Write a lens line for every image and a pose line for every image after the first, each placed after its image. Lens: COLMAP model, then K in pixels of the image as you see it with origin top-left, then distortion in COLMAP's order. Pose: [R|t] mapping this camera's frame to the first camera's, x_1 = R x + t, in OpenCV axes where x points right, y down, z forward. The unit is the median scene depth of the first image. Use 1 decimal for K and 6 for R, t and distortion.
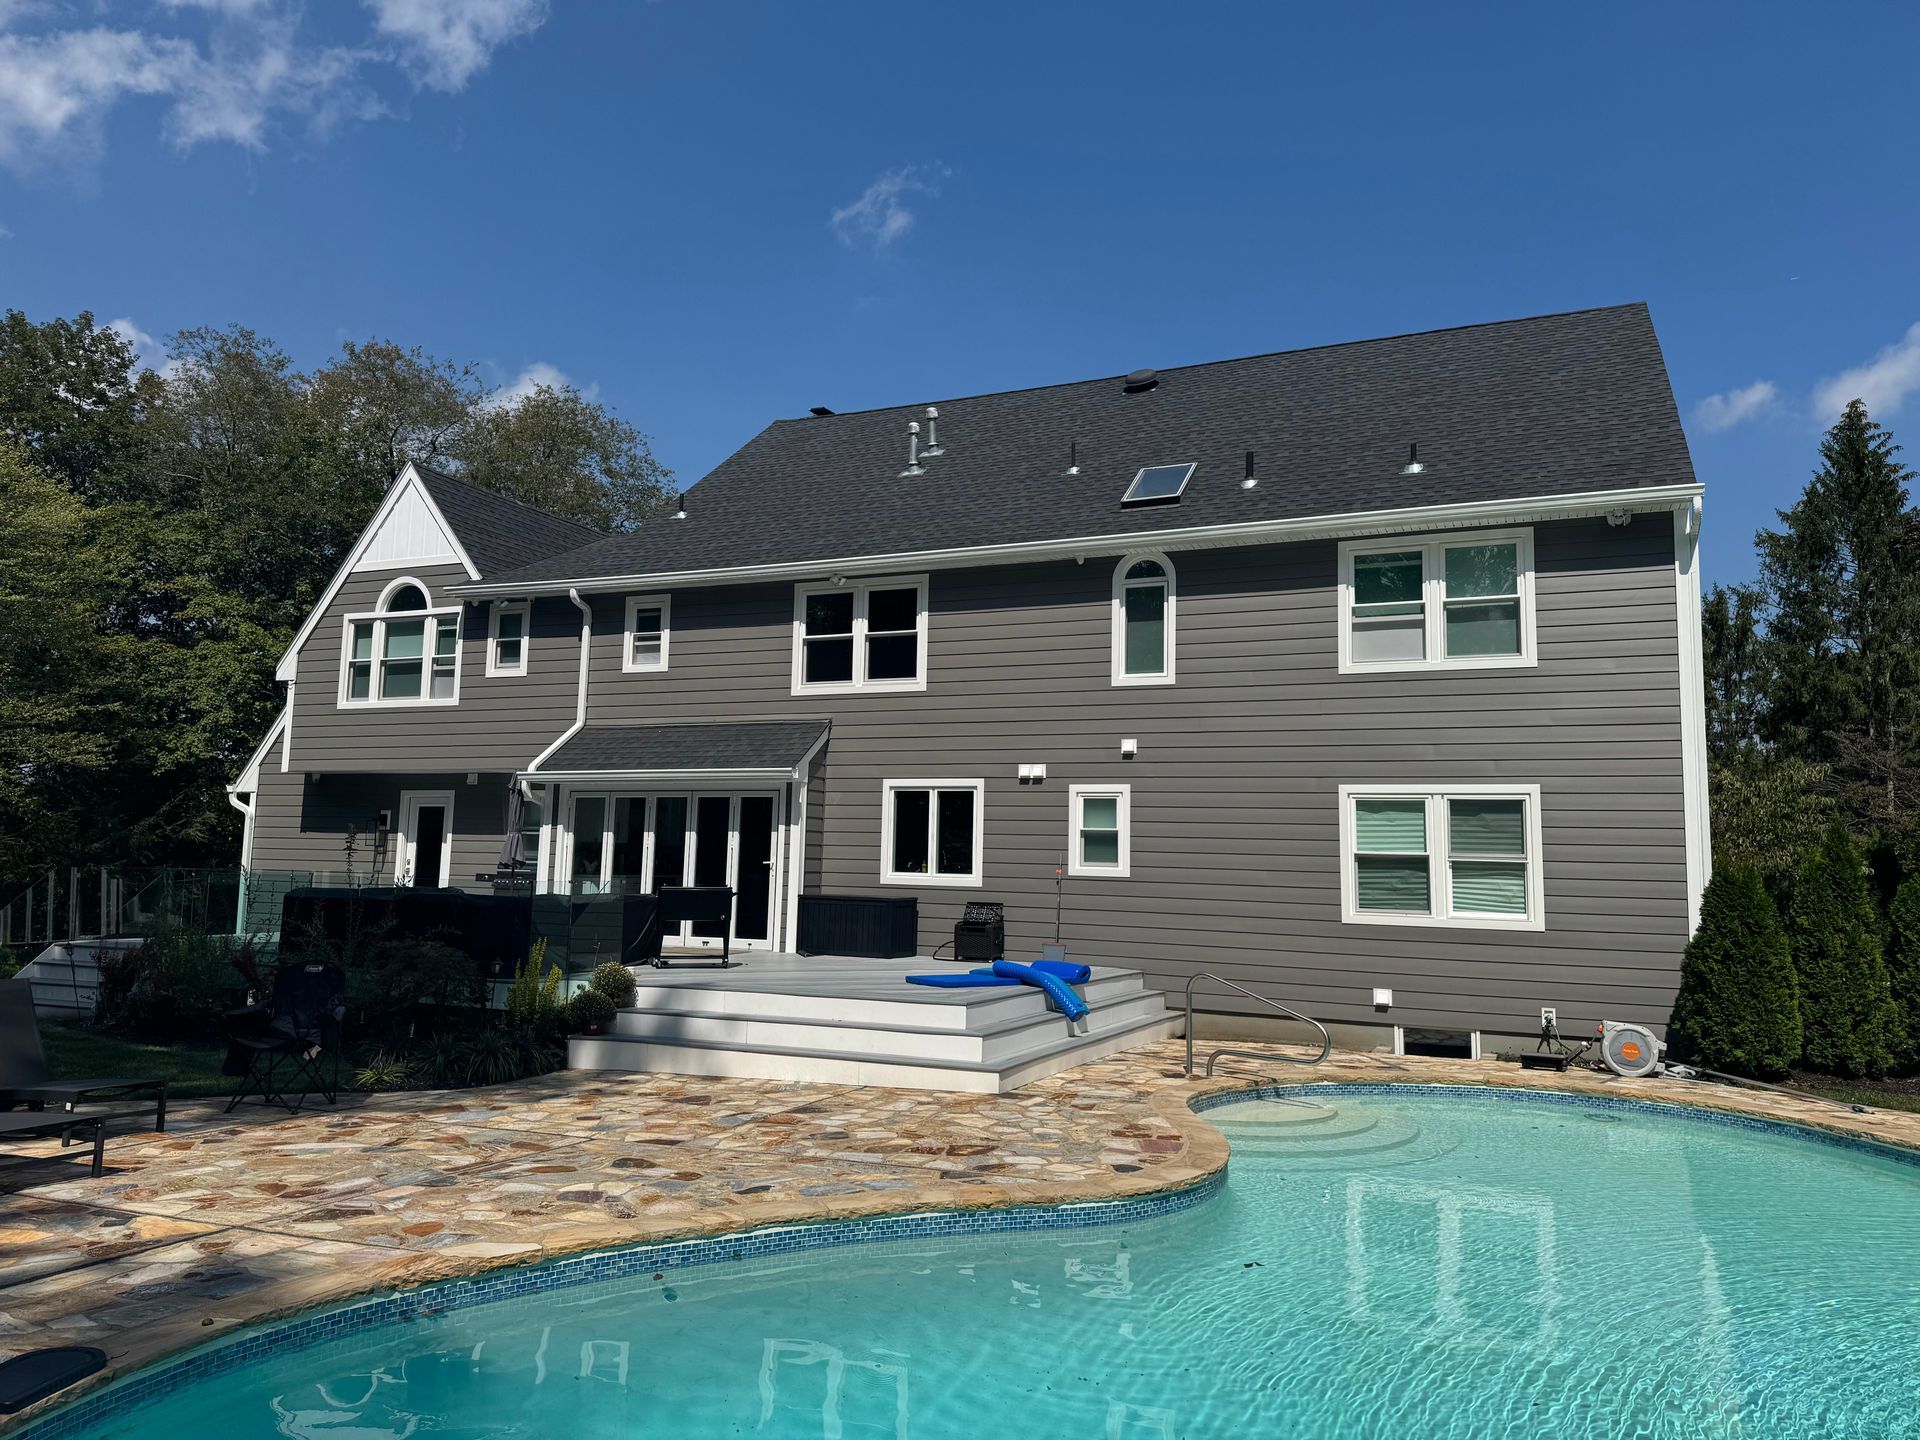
lens RADIAL K [[1349.3, 0, 960.0], [0, 1349.3, 720.0], [0, 0, 1]] dist [0.026244, -0.002031]
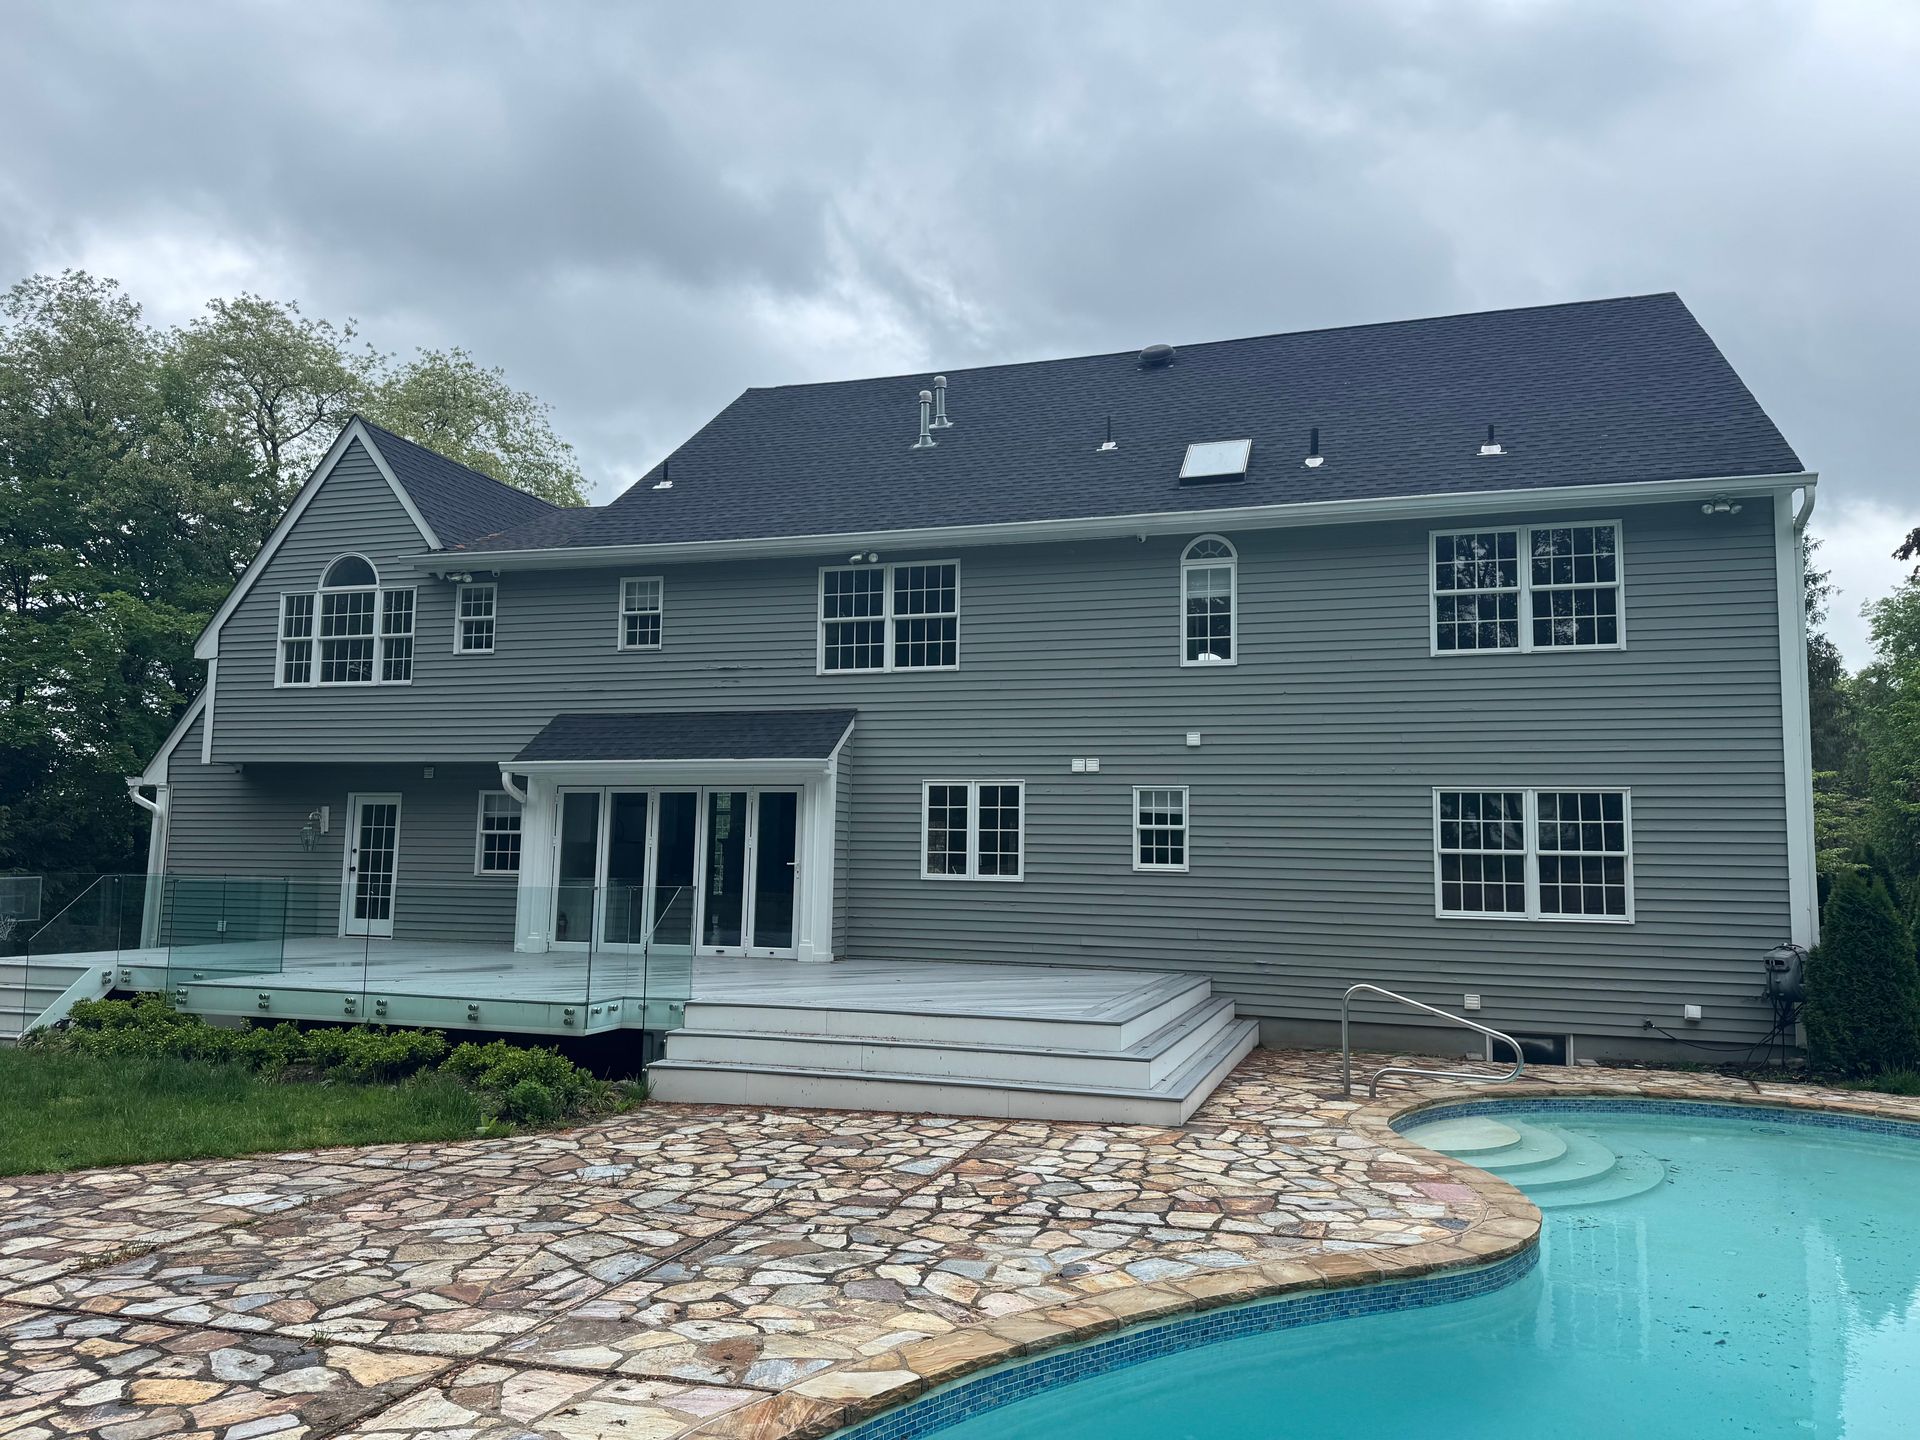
lens RADIAL K [[1349.3, 0, 960.0], [0, 1349.3, 720.0], [0, 0, 1]] dist [0.026244, -0.002031]
pose [[0.993919, 0.006186, 0.109941, -0.122787], [-0.006686, 0.999969, 0.004185, 0.003207], [-0.109912, -0.004895, 0.993929, 0.074340]]
